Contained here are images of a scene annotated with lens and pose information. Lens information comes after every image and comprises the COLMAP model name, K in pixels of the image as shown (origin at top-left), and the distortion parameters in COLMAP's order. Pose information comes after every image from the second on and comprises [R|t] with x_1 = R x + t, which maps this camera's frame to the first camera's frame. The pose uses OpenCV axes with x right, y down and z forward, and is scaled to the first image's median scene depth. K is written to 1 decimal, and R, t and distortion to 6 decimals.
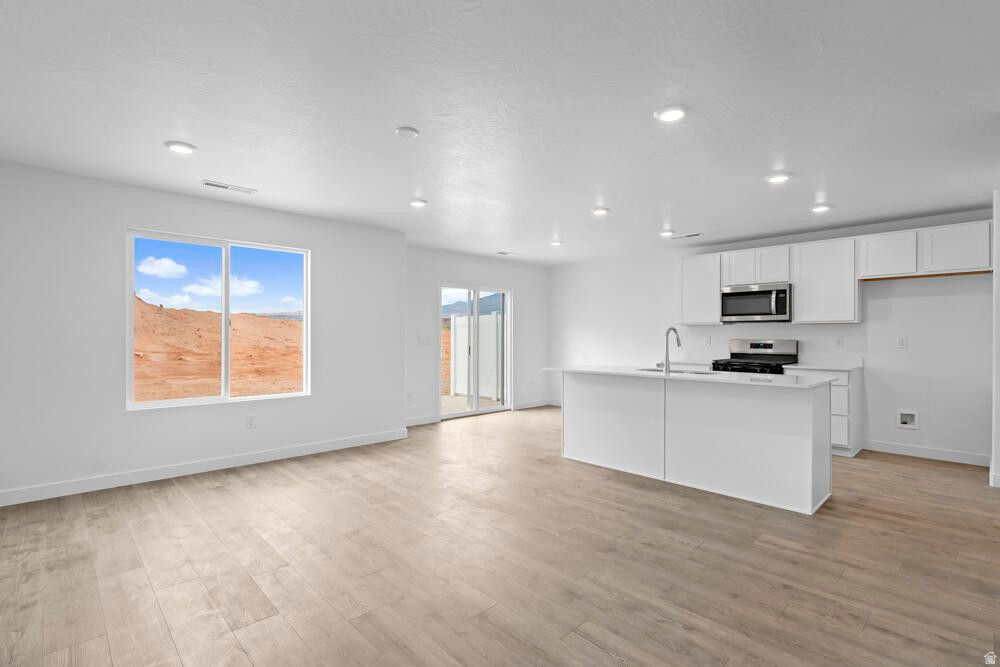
lens RADIAL K [[463.8, 0, 504.4], [0, 463.8, 335.6], [0, 0, 1]] dist [-0.003081, -0.000165]
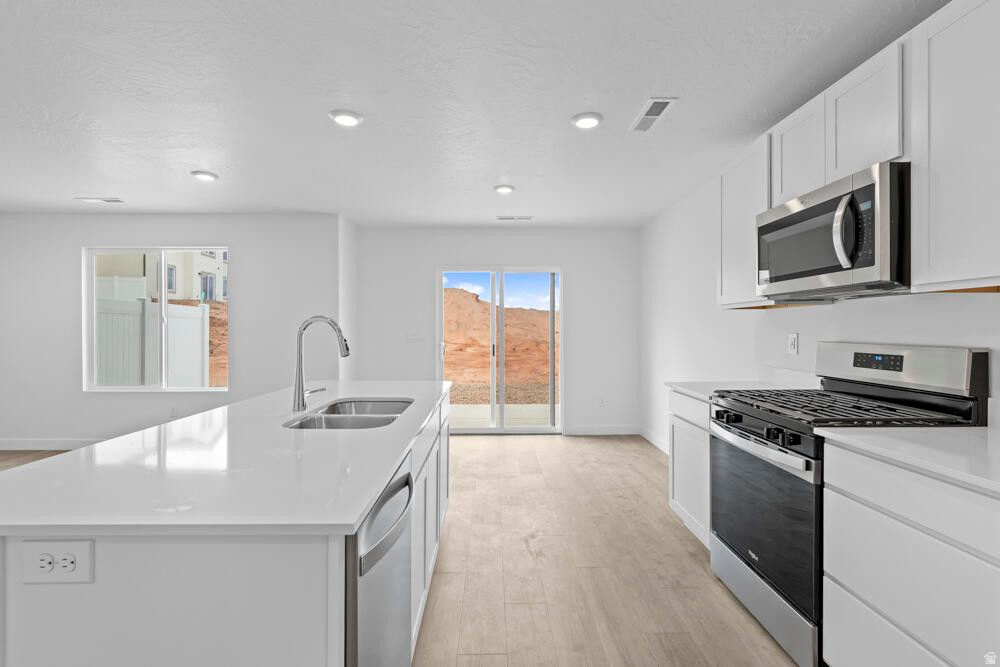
lens RADIAL K [[463.8, 0, 501.0], [0, 463.8, 329.7], [0, 0, 1]] dist [-0.003081, -0.000165]
pose [[0.738372, -0.000508, -0.674394, 0.571141], [0.001248, 0.999999, 0.000613, -0.002300], [0.674393, -0.001294, 0.738372, 0.540225]]
